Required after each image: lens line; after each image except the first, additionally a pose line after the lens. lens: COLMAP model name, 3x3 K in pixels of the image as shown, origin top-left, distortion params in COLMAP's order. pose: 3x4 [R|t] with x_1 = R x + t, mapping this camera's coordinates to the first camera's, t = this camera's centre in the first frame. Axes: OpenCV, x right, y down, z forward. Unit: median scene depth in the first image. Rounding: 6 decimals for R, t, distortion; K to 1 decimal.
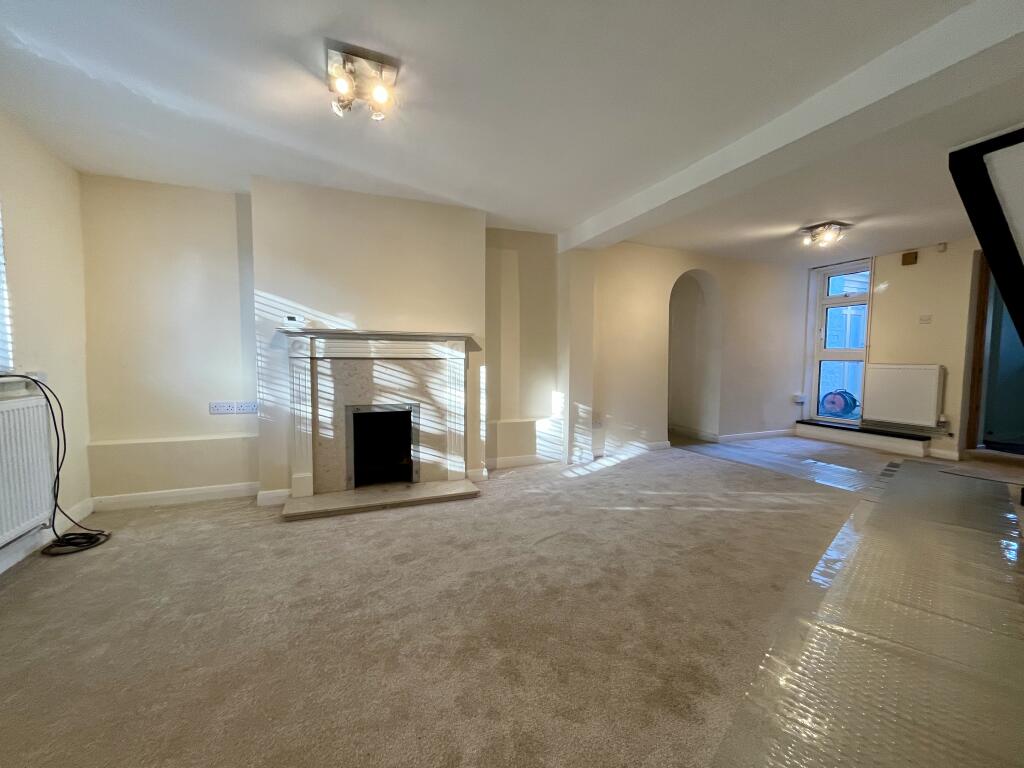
lens RADIAL K [[417.6, 0, 510.1], [0, 417.6, 385.2], [0, 0, 1]] dist [-0.002403, -0.000309]
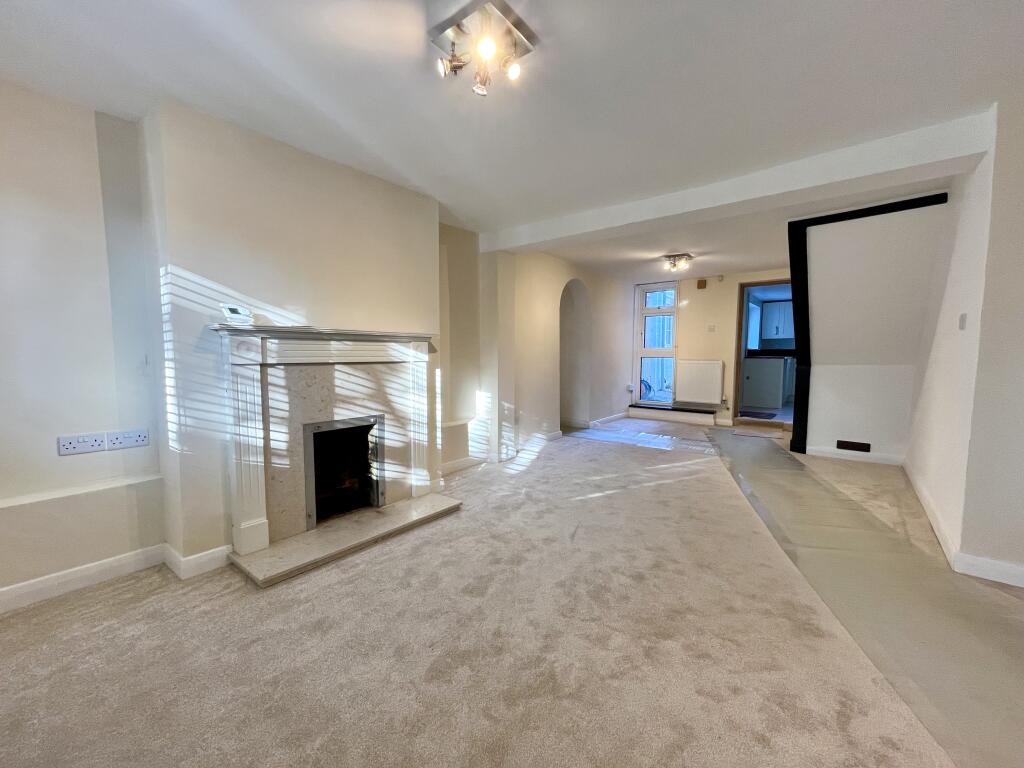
lens RADIAL K [[417.6, 0, 510.1], [0, 417.6, 385.2], [0, 0, 1]] dist [-0.002403, -0.000309]
pose [[0.875509, -0.039276, 0.481603, -0.411522], [0.031246, 0.999207, 0.024687, -0.030177], [-0.482190, -0.006565, 0.876042, 0.121237]]
